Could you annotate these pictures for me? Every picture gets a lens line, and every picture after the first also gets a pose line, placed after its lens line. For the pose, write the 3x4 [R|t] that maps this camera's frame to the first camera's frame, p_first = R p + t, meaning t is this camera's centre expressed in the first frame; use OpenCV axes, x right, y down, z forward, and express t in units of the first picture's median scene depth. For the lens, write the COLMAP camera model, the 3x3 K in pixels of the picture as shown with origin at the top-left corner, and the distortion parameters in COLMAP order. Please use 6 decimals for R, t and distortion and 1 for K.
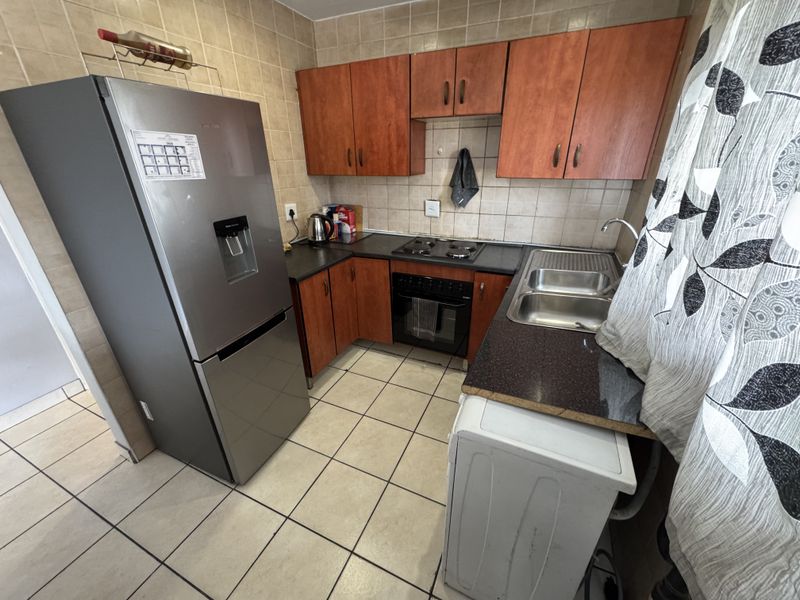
lens RADIAL K [[318.3, 0, 399.8], [0, 318.3, 300.1], [0, 0, 1]] dist [-0.001197, -0.000155]
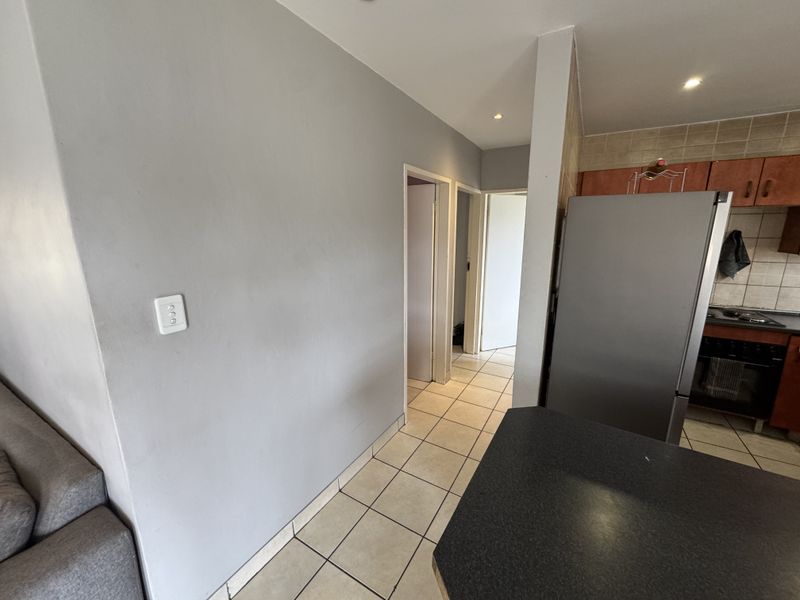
lens RADIAL K [[318.3, 0, 401.5], [0, 318.3, 298.3], [0, 0, 1]] dist [-0.001197, -0.000155]
pose [[0.994417, 0.035628, -0.099328, -0.919726], [-0.055627, 0.976861, -0.206515, 0.079539], [0.089672, 0.210888, 0.973389, -0.200189]]
